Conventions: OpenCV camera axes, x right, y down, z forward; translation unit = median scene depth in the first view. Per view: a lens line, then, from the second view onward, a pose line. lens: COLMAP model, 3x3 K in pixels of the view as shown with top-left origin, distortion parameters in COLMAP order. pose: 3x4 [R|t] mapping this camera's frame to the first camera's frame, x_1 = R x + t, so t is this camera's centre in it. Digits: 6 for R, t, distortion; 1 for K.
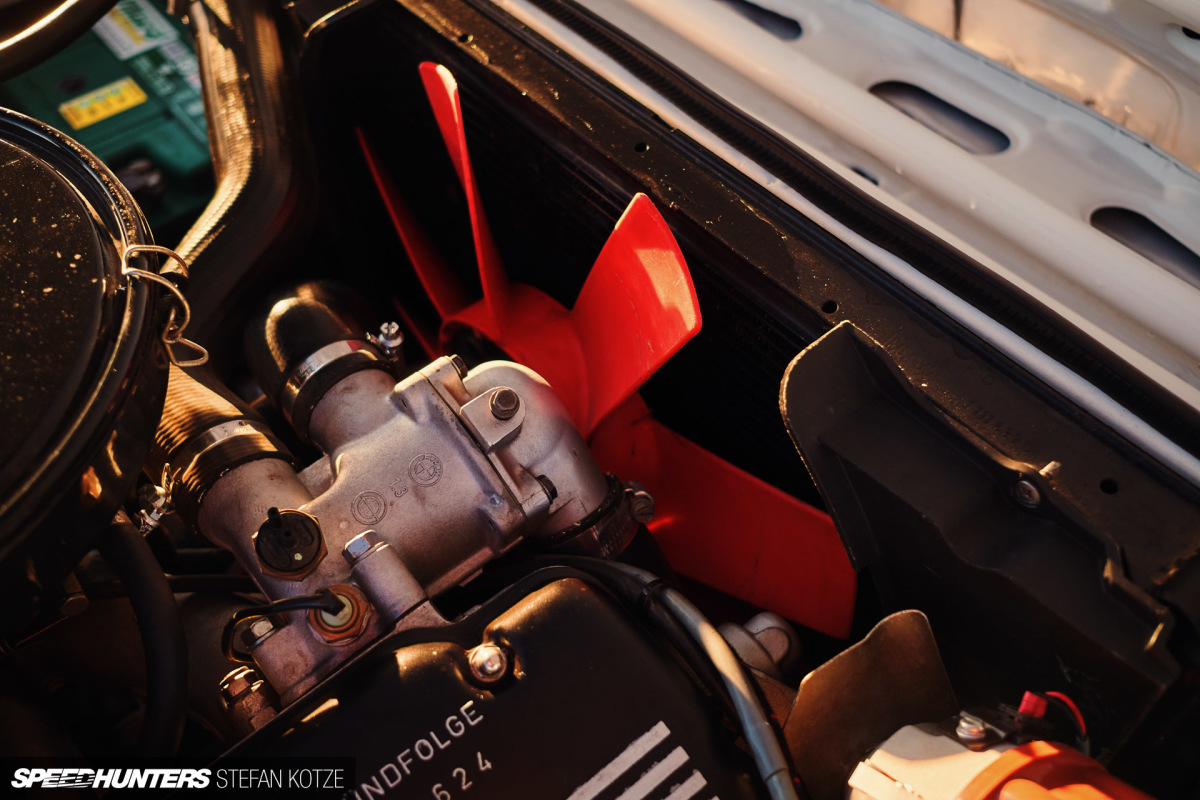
lens RADIAL K [[1120.4, 0, 600.0], [0, 1120.4, 400.0], [0, 0, 1]] dist [-0.075606, 0.167878]
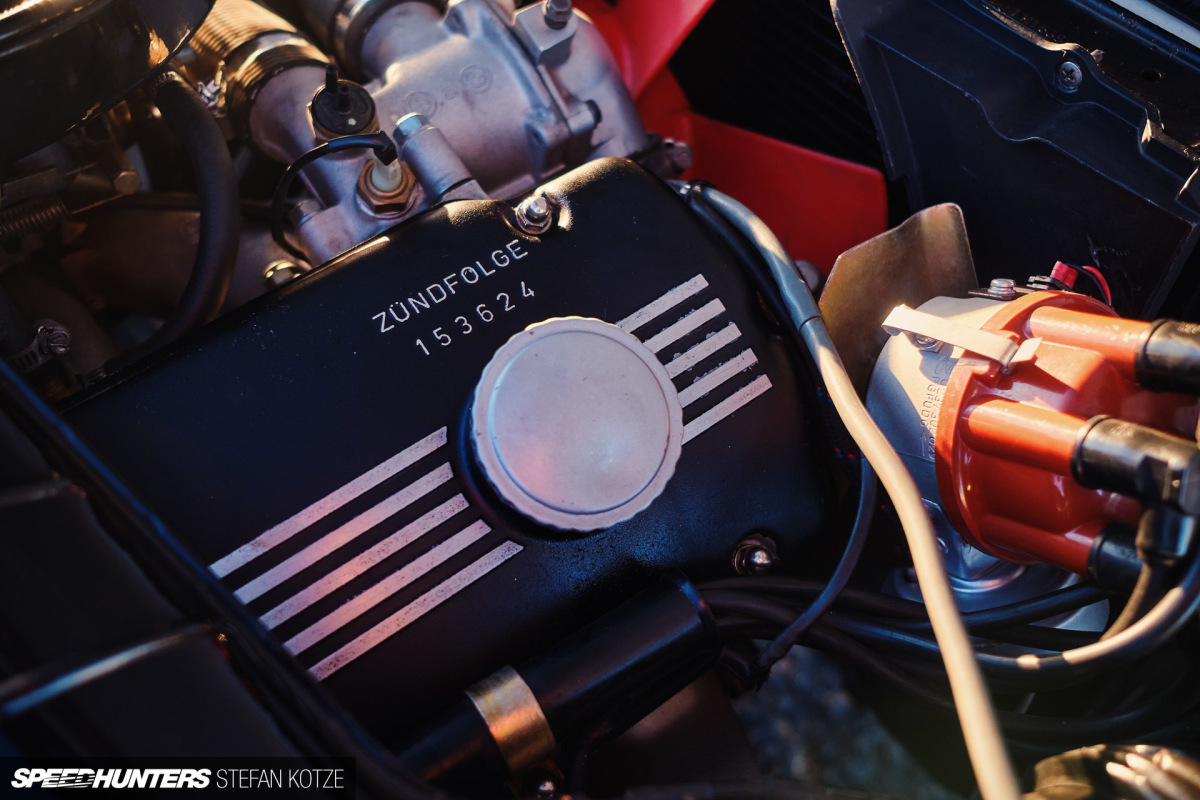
lens RADIAL K [[1120.4, 0, 600.0], [0, 1120.4, 400.0], [0, 0, 1]] dist [-0.075606, 0.167878]
pose [[0.998373, 0.057021, -0.000922, -0.027519], [-0.056973, 0.997984, 0.027969, 0.354175], [0.002515, -0.027871, 0.999608, -0.030145]]
